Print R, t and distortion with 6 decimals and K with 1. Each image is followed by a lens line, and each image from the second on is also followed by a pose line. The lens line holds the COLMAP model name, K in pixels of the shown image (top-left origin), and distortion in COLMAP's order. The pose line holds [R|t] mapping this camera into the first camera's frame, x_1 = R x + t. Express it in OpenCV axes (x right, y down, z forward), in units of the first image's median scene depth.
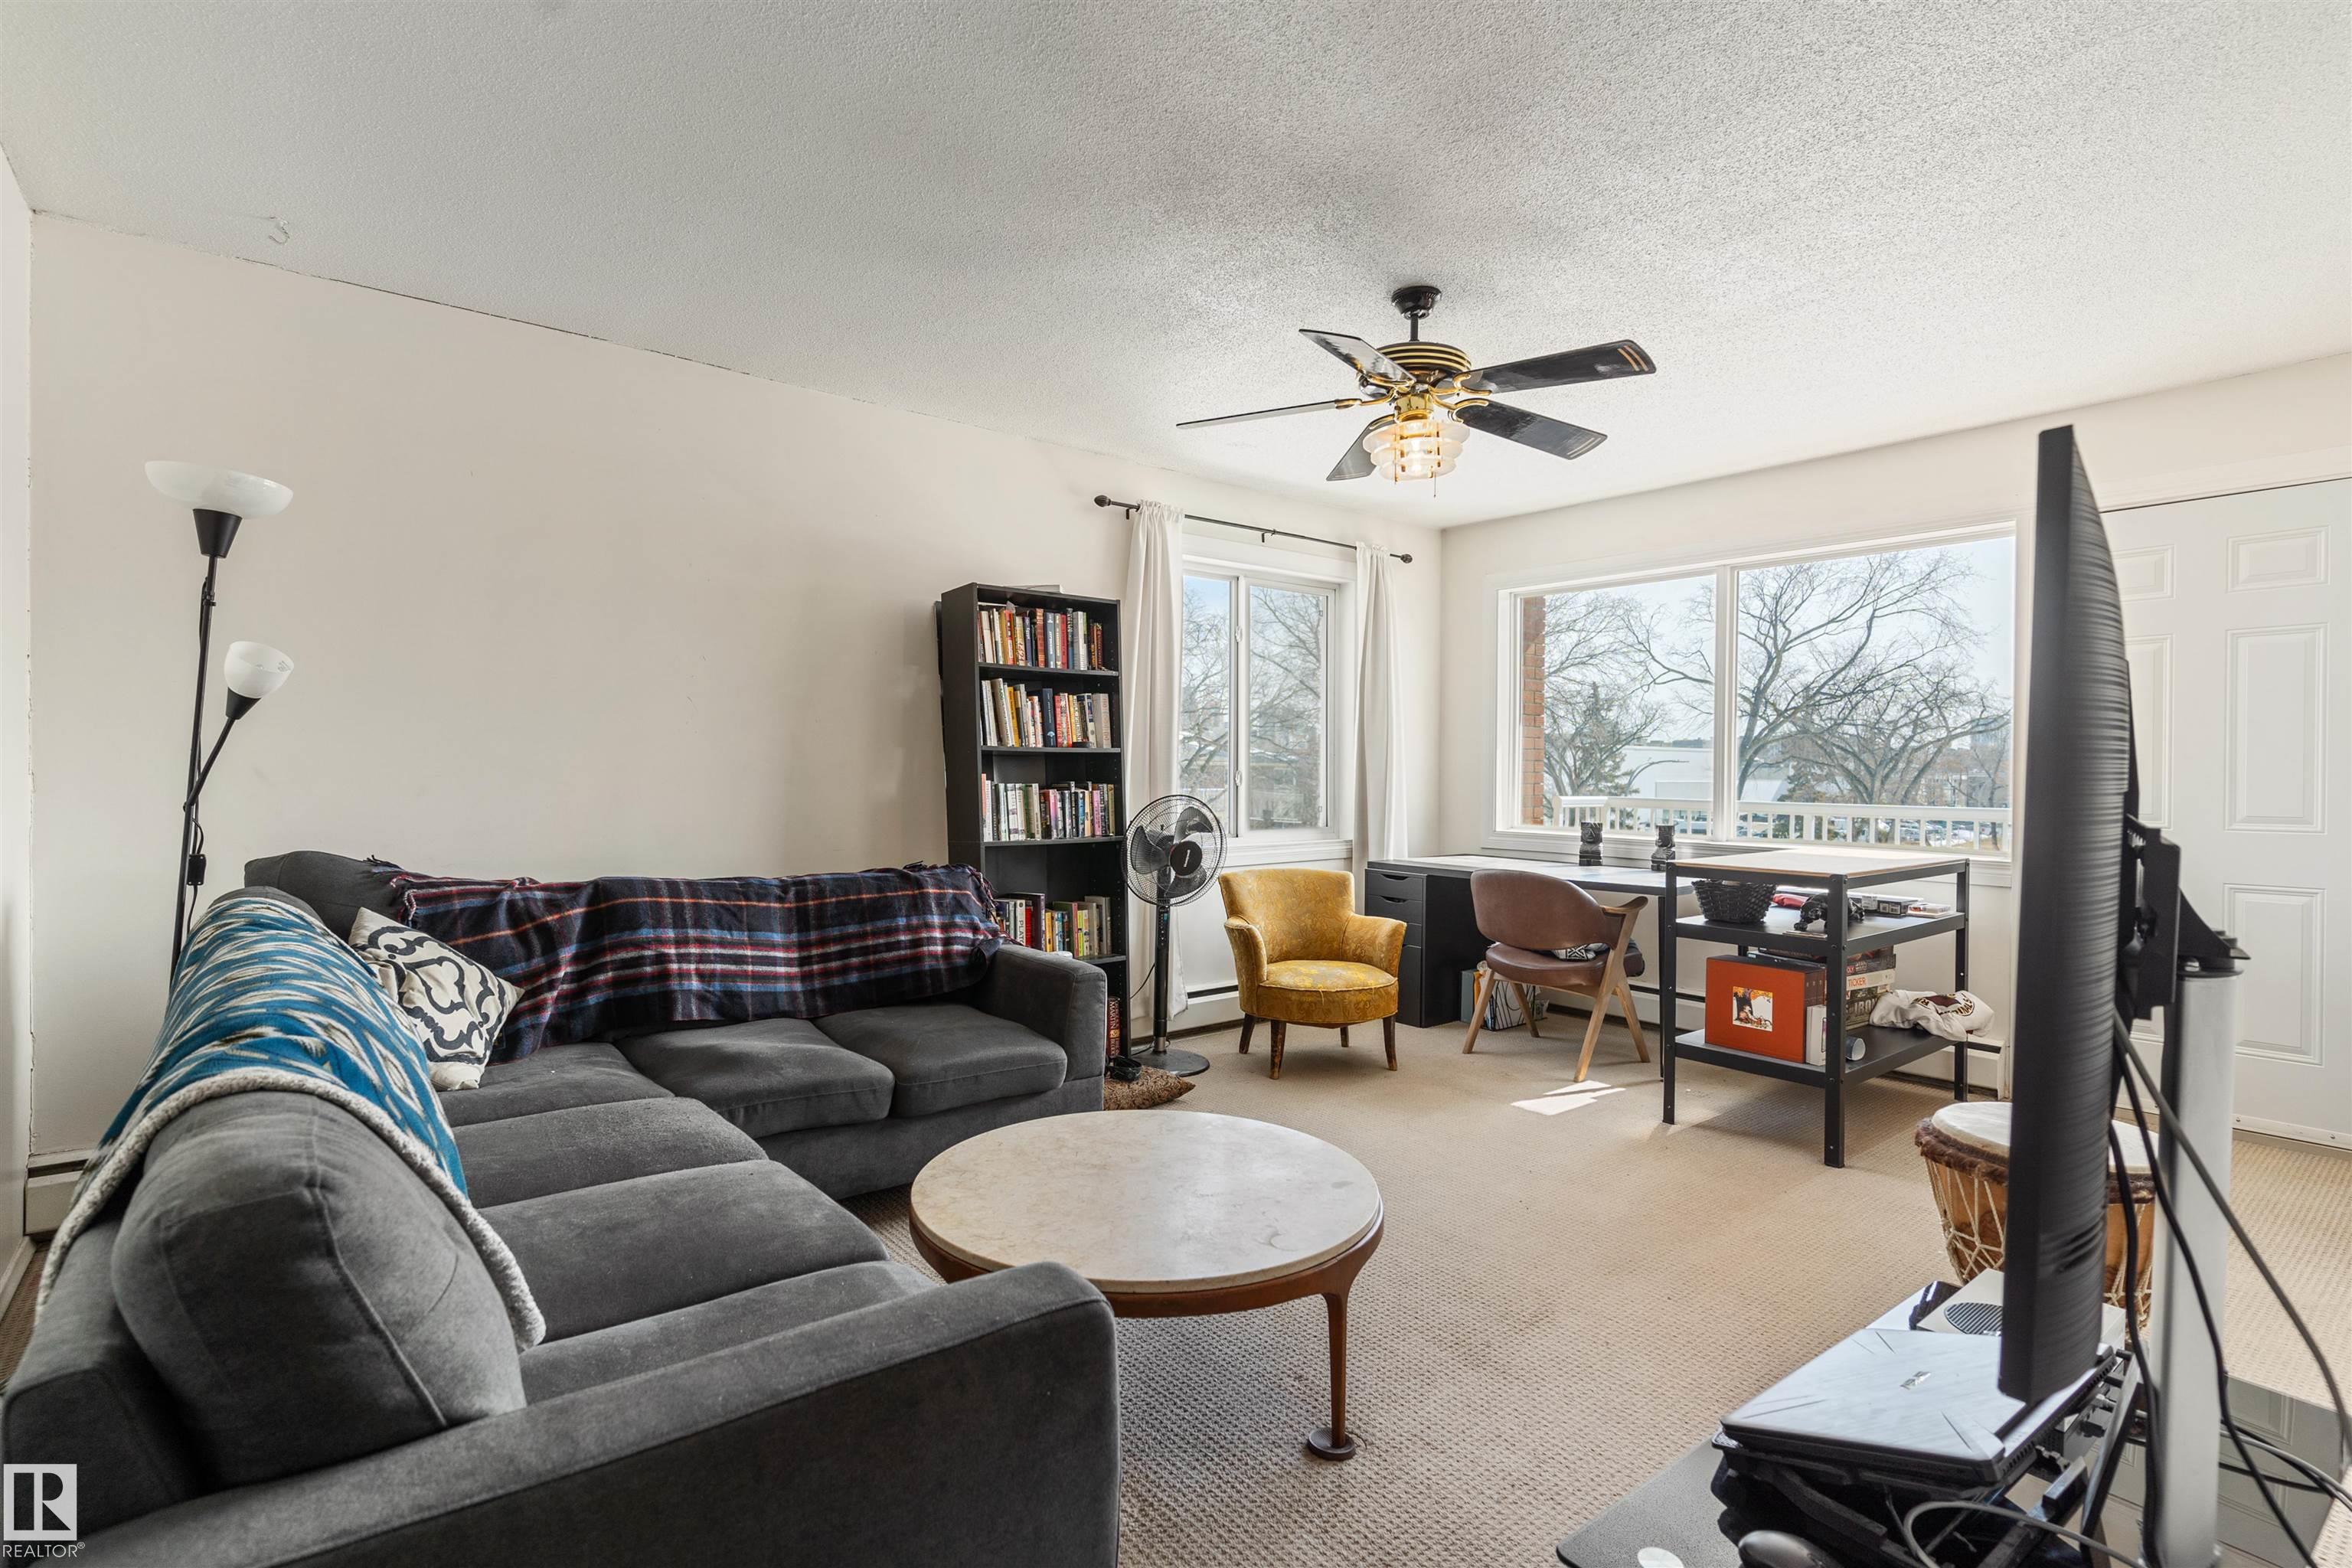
lens RADIAL K [[1143.6, 0, 1184.7], [0, 1143.6, 806.3], [0, 0, 1]] dist [0.012883, -0.003615]
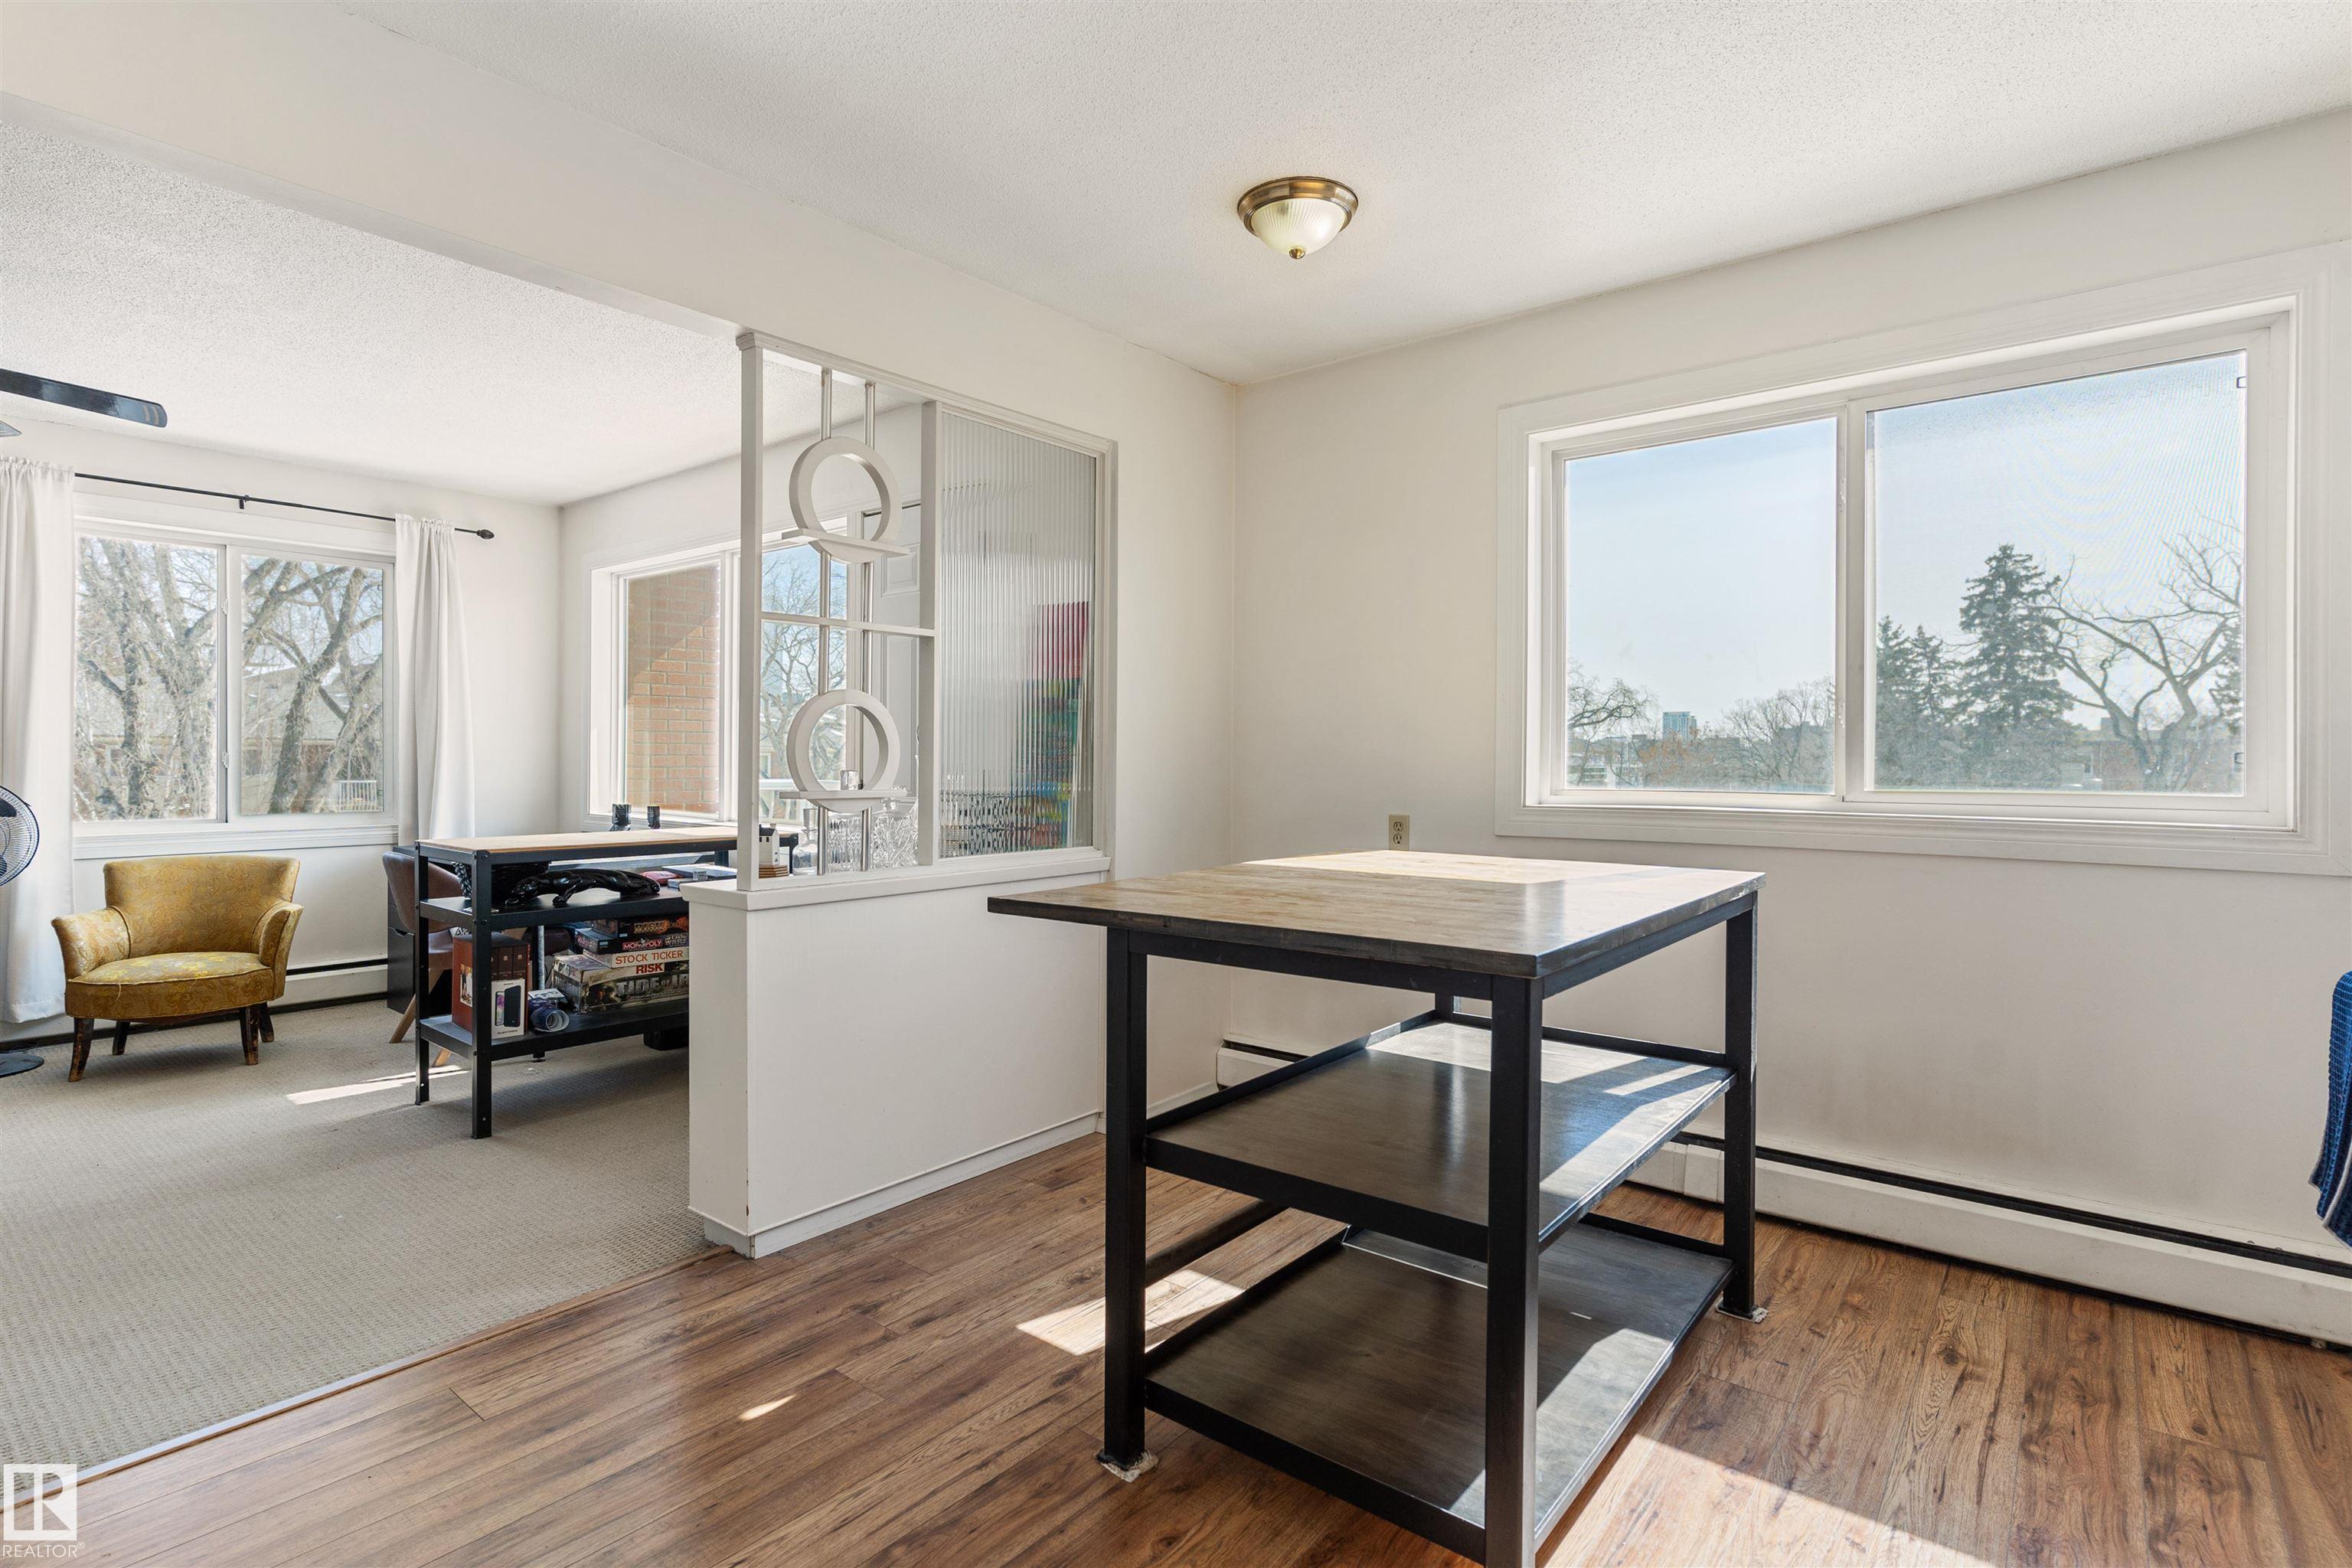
lens RADIAL K [[1143.6, 0, 1174.6], [0, 1143.6, 781.2], [0, 0, 1]] dist [0.012883, -0.003615]
pose [[0.981155, -0.008094, 0.193051, 0.829135], [0.010784, 0.999859, -0.012887, 0.017836], [-0.192919, 0.014726, 0.981104, -0.098224]]
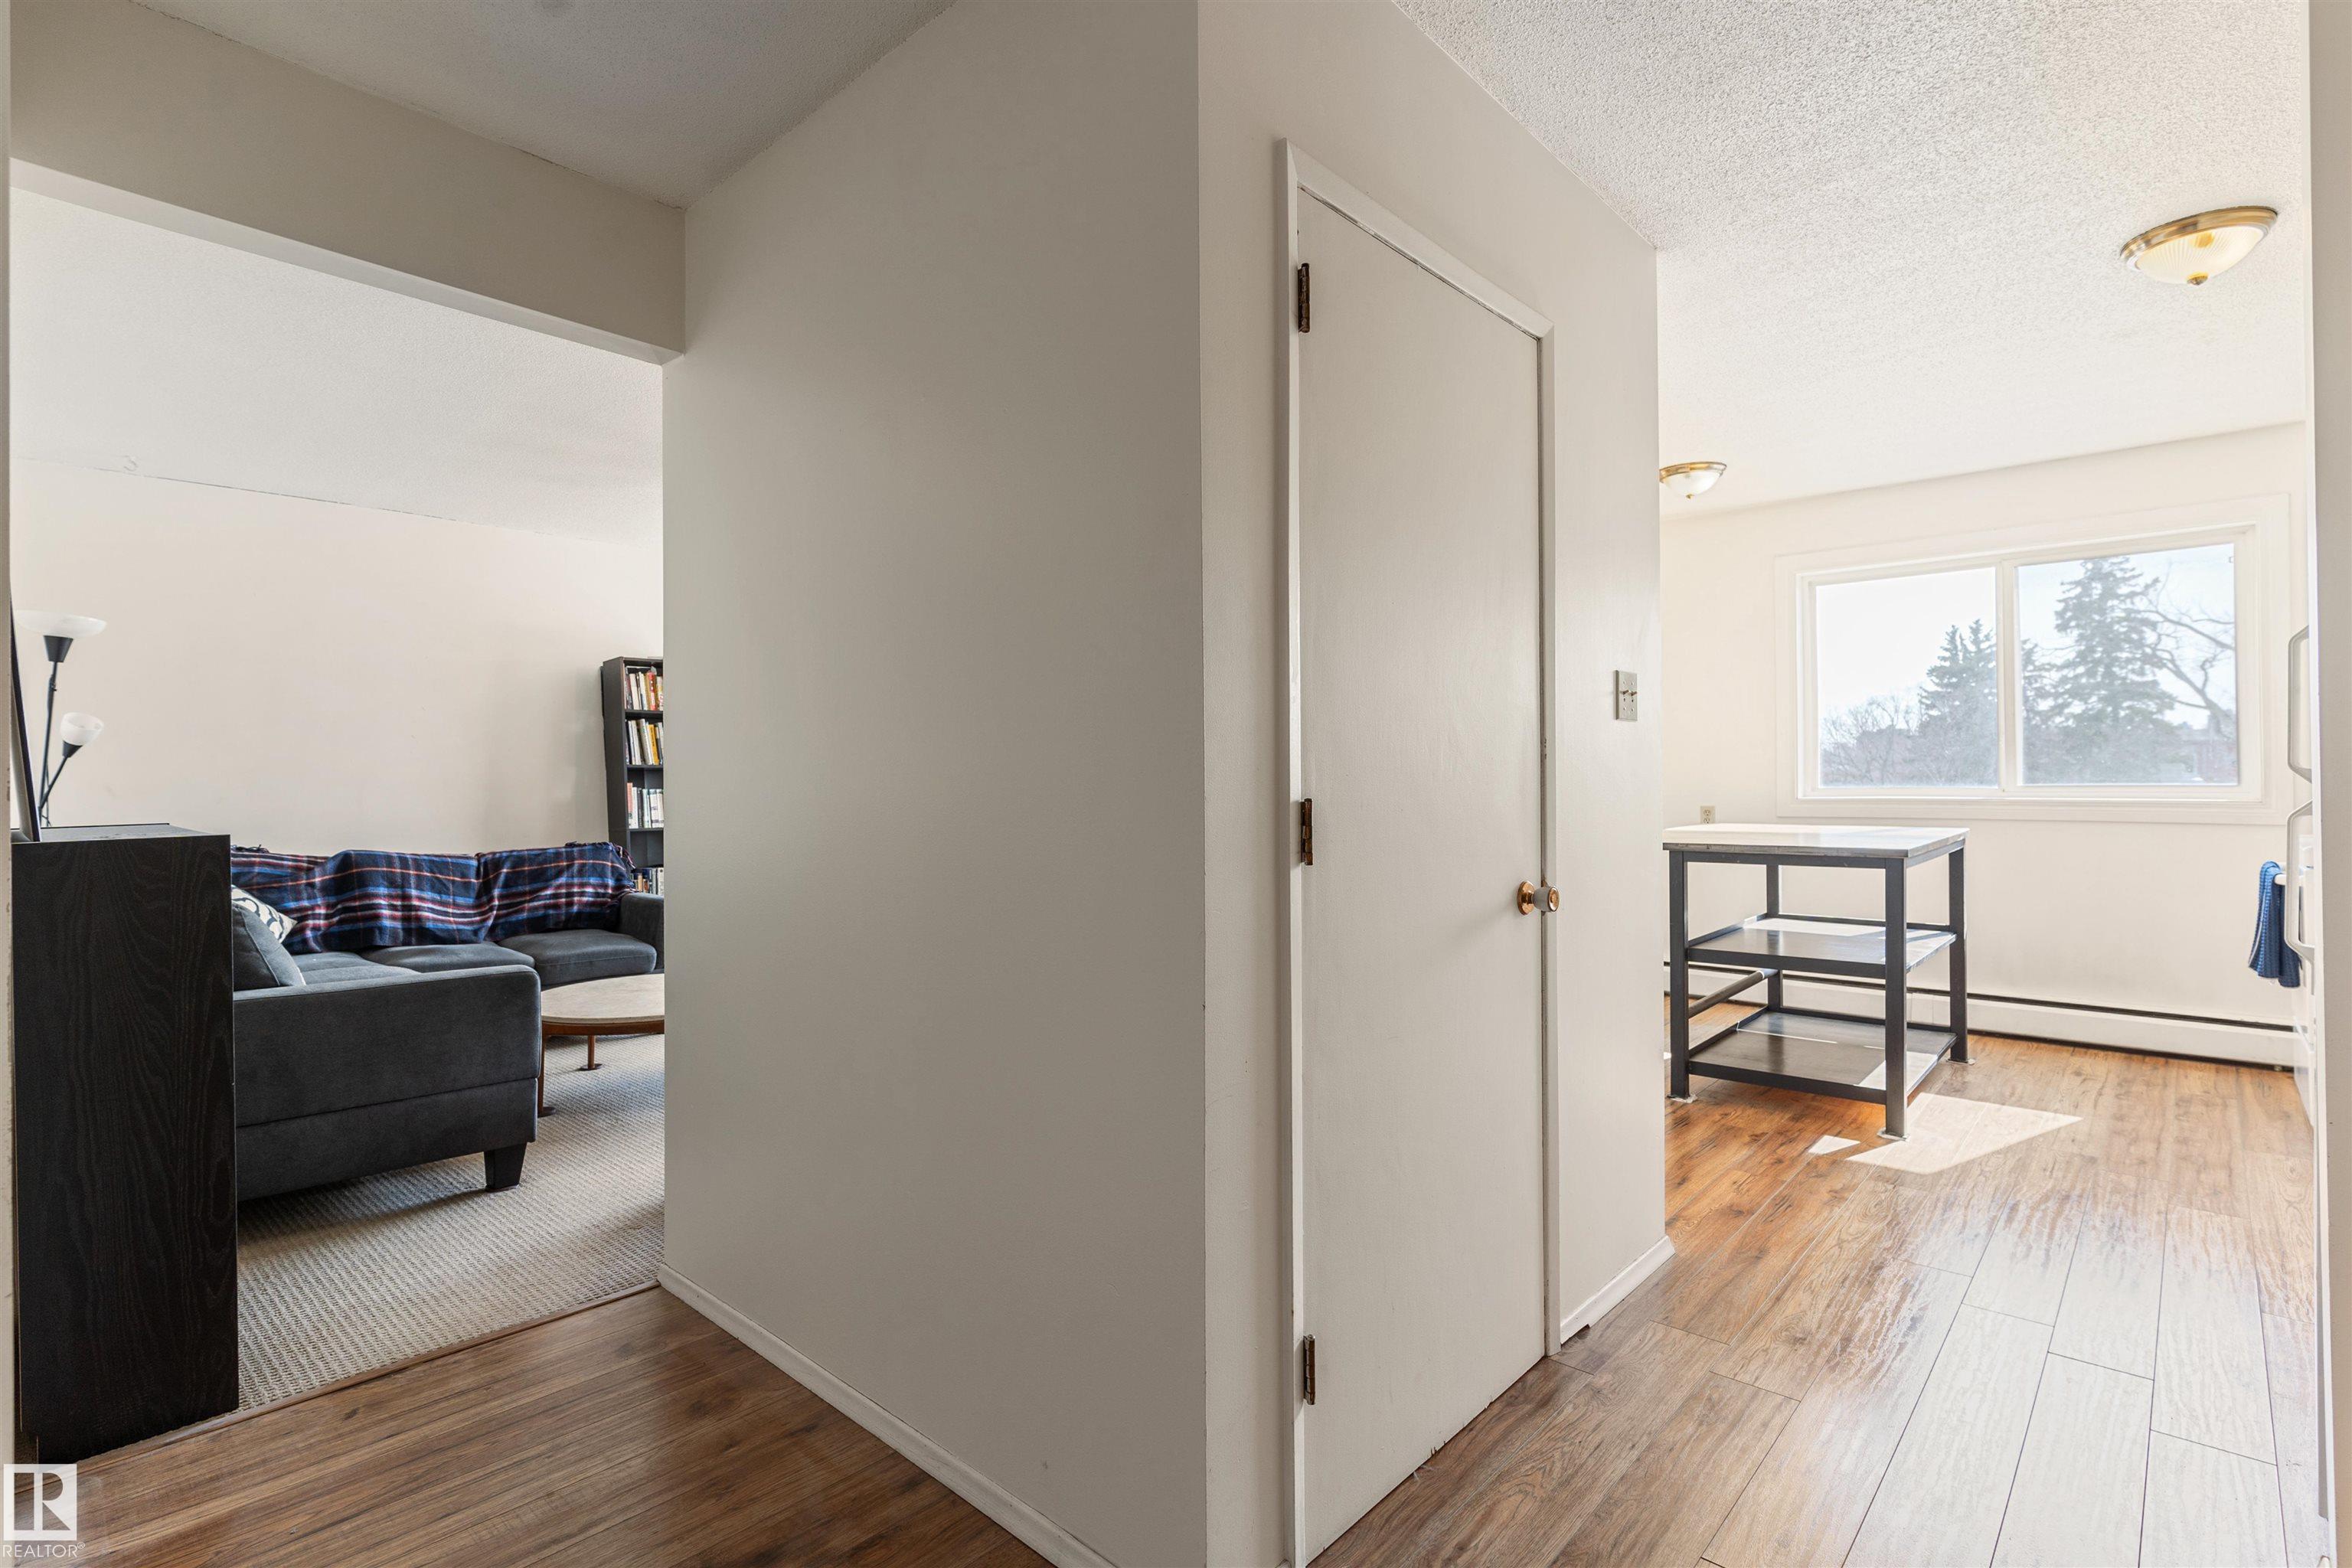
lens RADIAL K [[1143.6, 0, 1179.3], [0, 1143.6, 788.2], [0, 0, 1]] dist [0.012883, -0.003615]
pose [[0.989642, -0.021095, 0.141997, 0.317718], [0.024176, 0.999507, -0.020009, 0.025029], [-0.141505, 0.023234, 0.989665, -0.579069]]
